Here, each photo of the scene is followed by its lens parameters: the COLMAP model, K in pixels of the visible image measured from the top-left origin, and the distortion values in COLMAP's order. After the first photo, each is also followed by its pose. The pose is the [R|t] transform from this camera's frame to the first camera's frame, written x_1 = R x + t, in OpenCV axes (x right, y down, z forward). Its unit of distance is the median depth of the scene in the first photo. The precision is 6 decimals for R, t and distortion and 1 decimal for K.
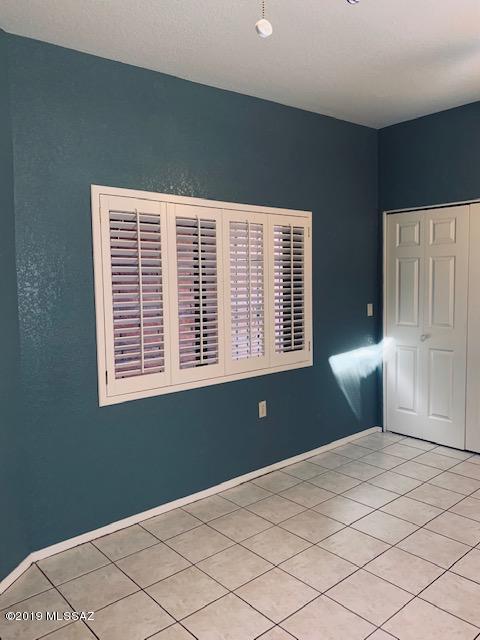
lens RADIAL K [[485.6, 0, 242.2], [0, 485.6, 316.8], [0, 0, 1]] dist [0.020232, -0.032224]
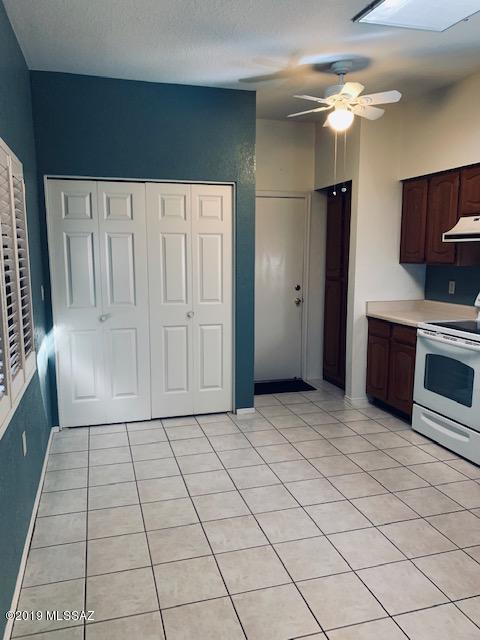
lens RADIAL K [[485.6, 0, 240.5], [0, 485.6, 324.3], [0, 0, 1]] dist [0.020232, -0.032224]
pose [[0.434686, -0.122407, 0.892225, -0.356639], [0.063216, 0.992423, 0.105355, -0.028256], [-0.898361, 0.010606, 0.439130, 0.342345]]
